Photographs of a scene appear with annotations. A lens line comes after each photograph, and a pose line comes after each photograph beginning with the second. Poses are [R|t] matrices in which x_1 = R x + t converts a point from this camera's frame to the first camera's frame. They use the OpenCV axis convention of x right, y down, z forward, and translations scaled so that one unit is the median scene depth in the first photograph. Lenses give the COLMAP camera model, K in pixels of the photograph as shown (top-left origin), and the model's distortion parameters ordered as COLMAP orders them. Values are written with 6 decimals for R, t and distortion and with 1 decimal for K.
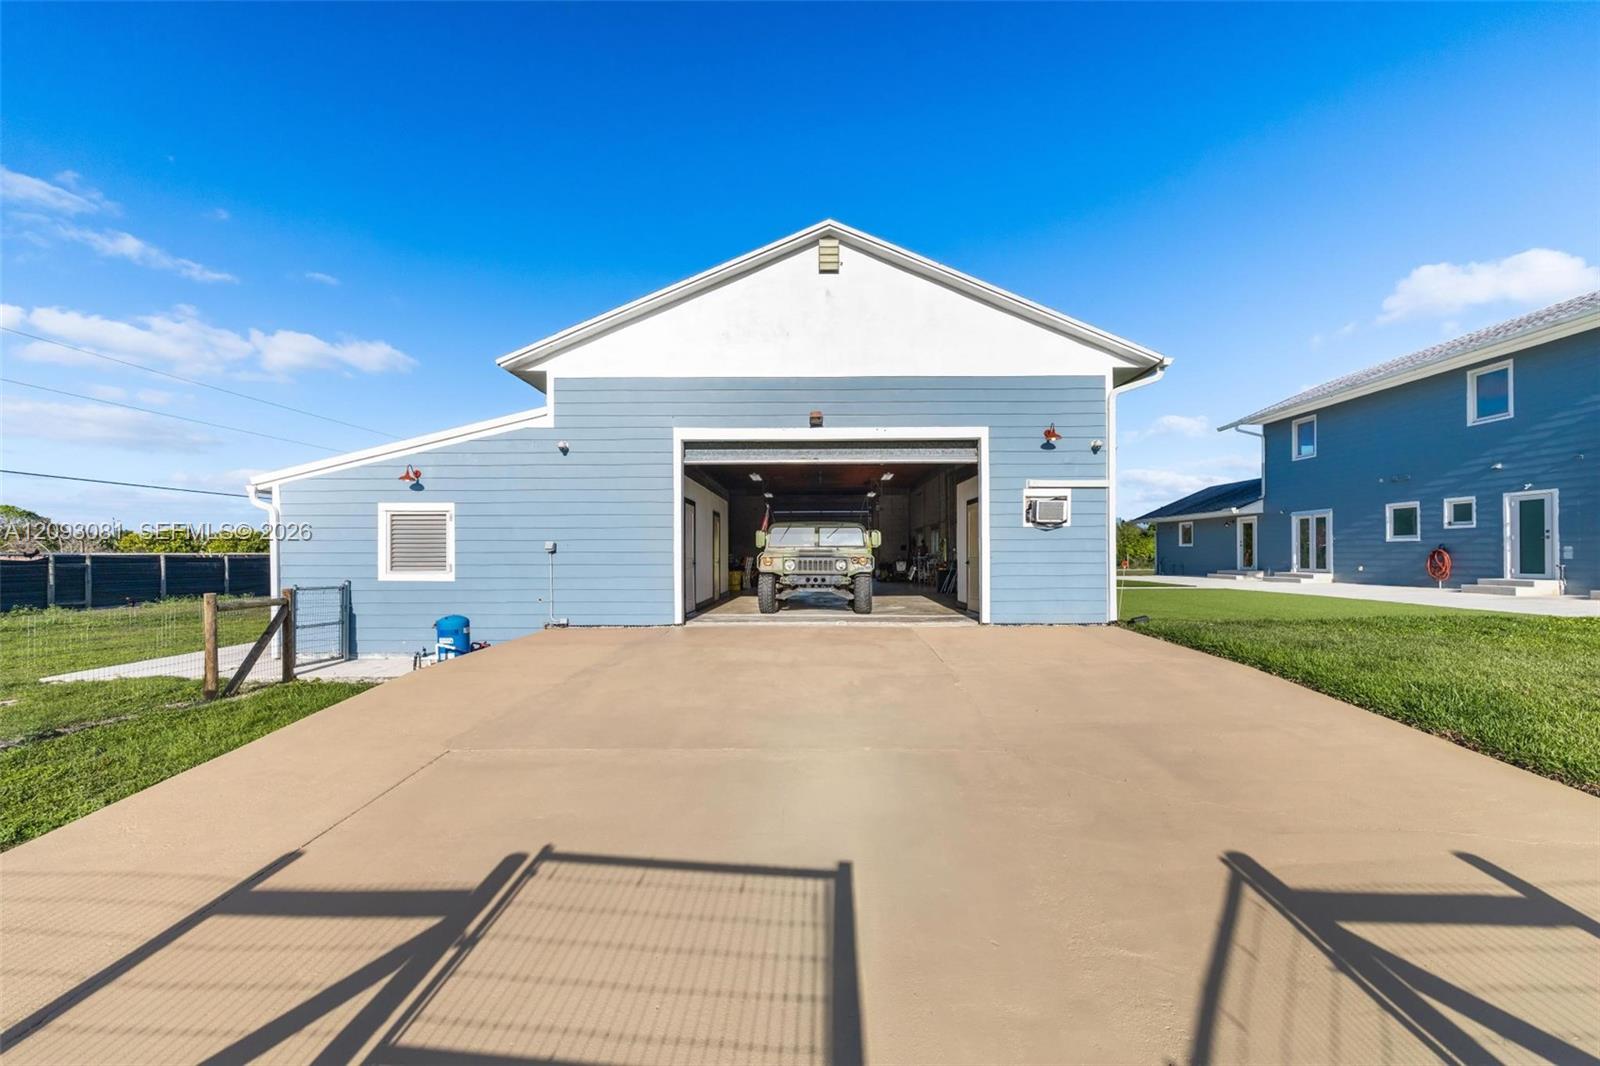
lens RADIAL K [[640.1, 0, 802.4], [0, 640.1, 542.3], [0, 0, 1]] dist [-0.007964, 0.000321]
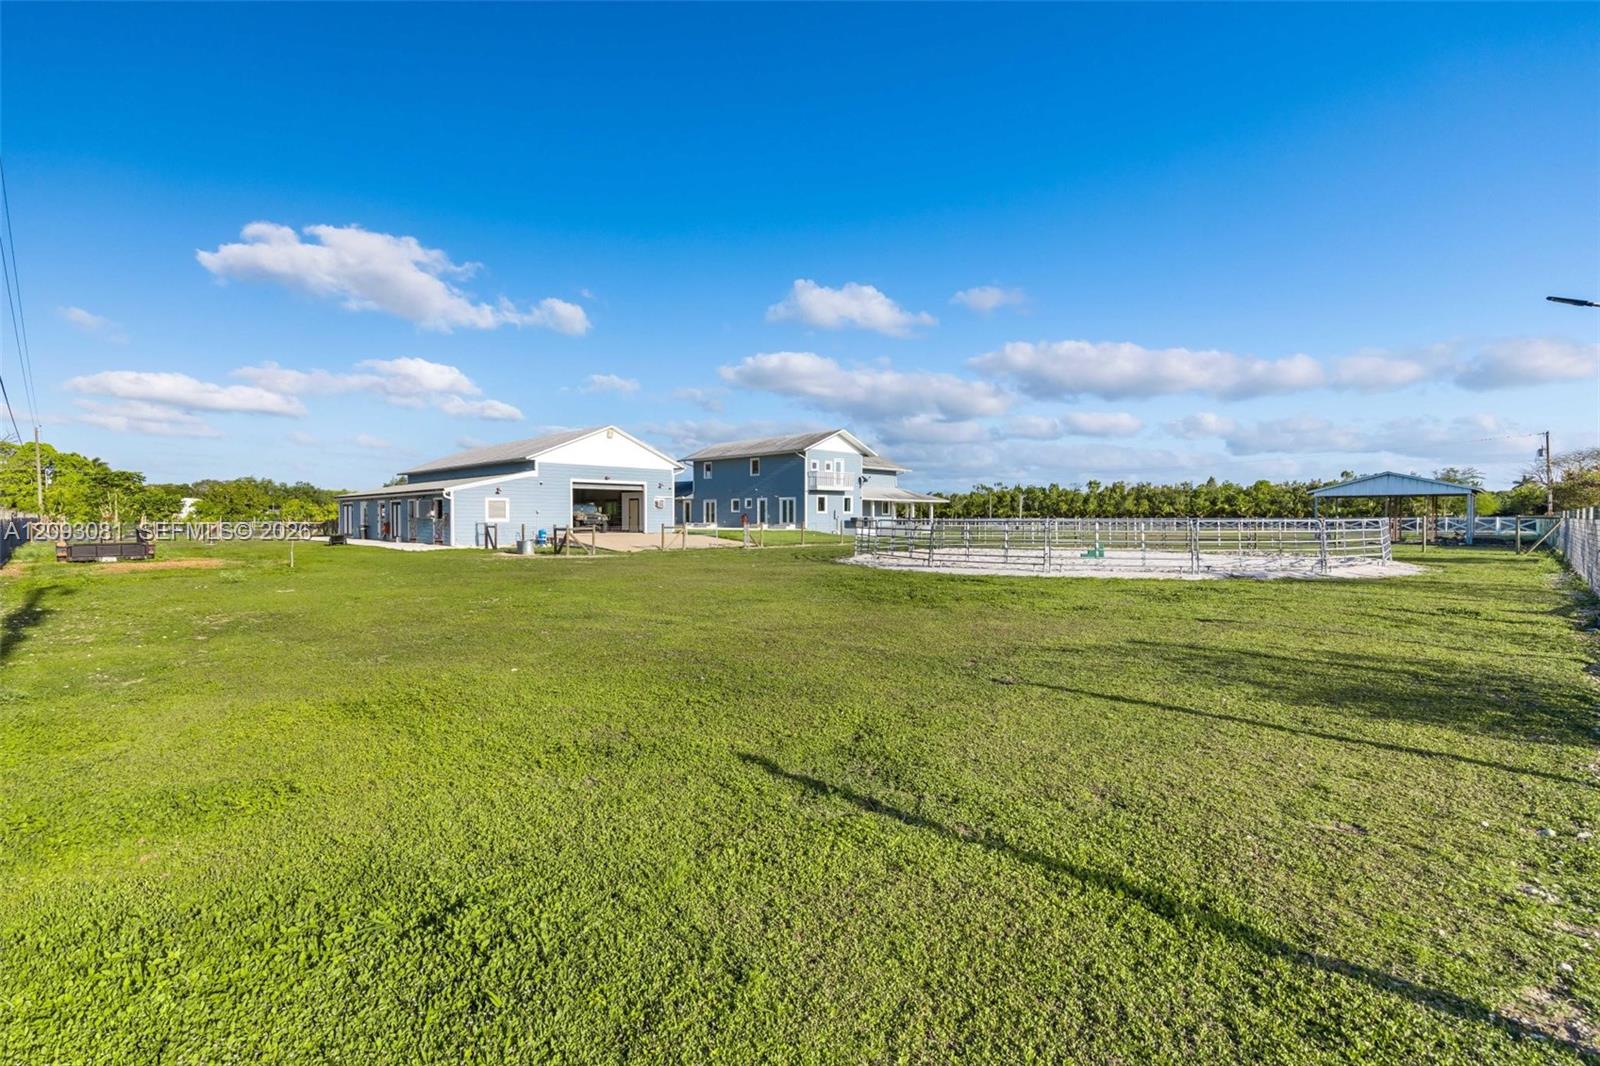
lens RADIAL K [[802.7, 0, 804.4], [0, 802.7, 525.5], [0, 0, 1]] dist [-0.003746, -0.000173]
pose [[0.703718, 0.001064, 0.710478, -1.359111], [-0.019546, 0.999649, 0.017863, -0.013334], [-0.710210, -0.026457, 0.703492, -1.708550]]
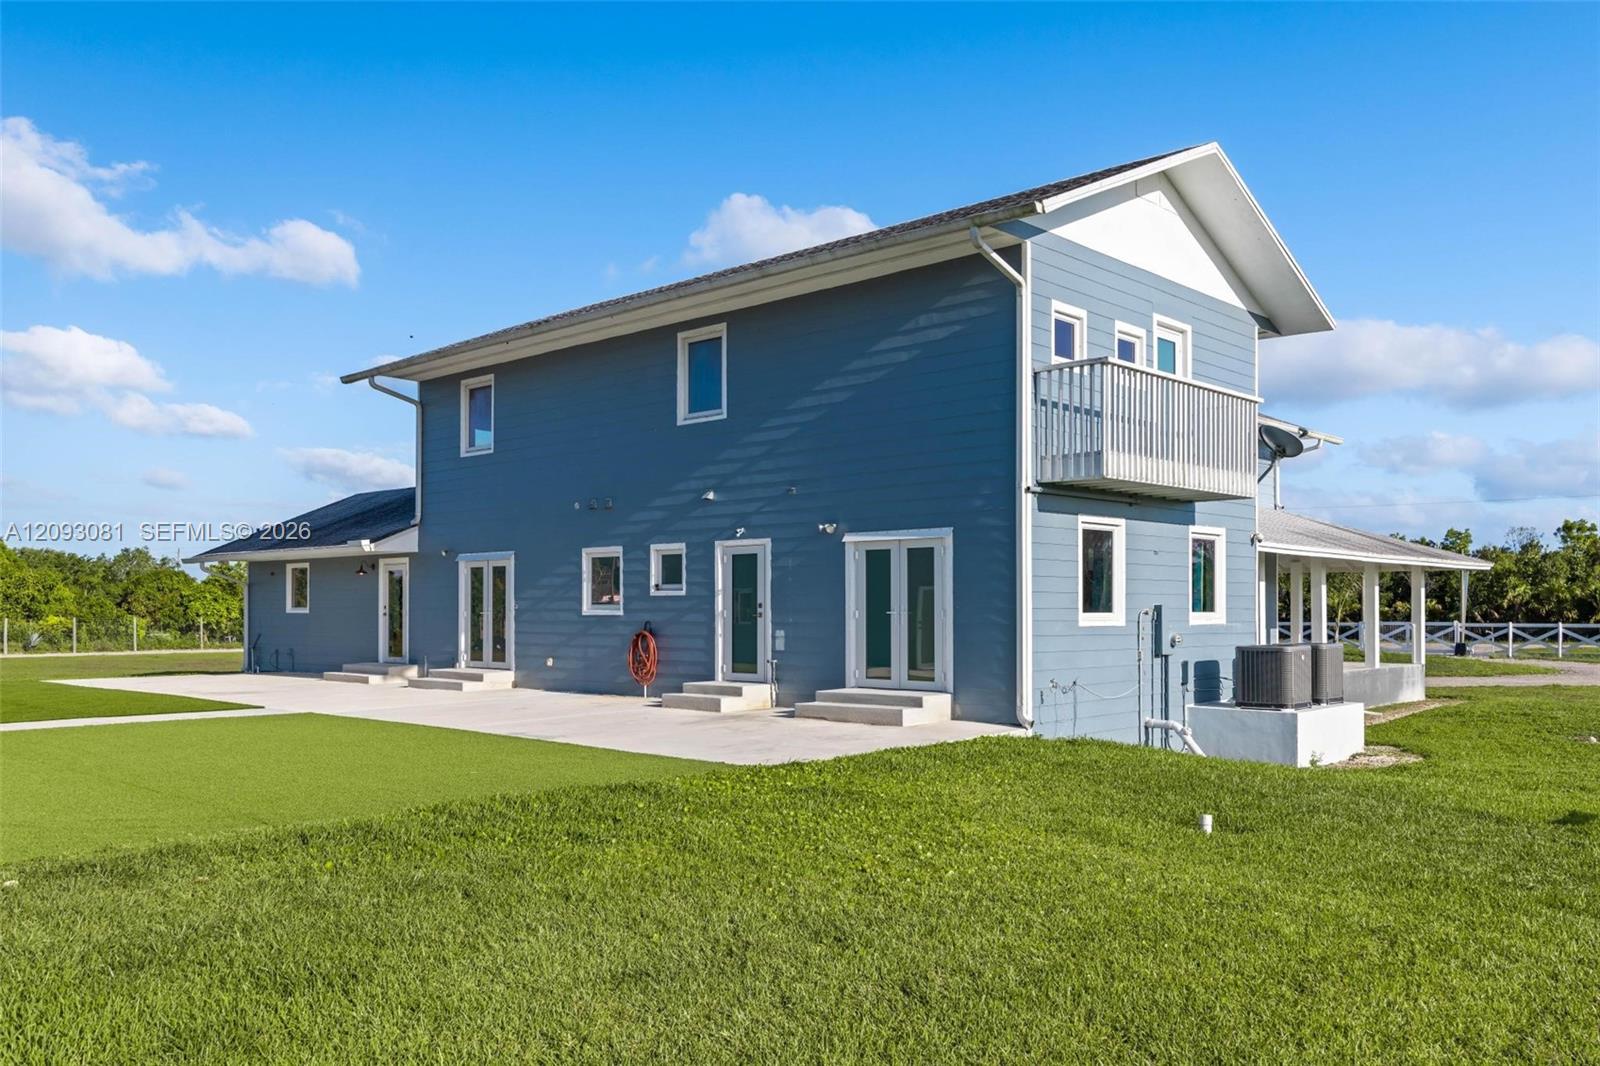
lens RADIAL K [[1323.7, 0, 792.3], [0, 1323.7, 536.7], [0, 0, 1]] dist [0.013618, 0.003349]
pose [[0.675905, 0.048071, 0.735420, 0.187082], [-0.019947, 0.998698, -0.046947, -0.019590], [-0.736719, 0.017063, 0.675984, 0.074515]]
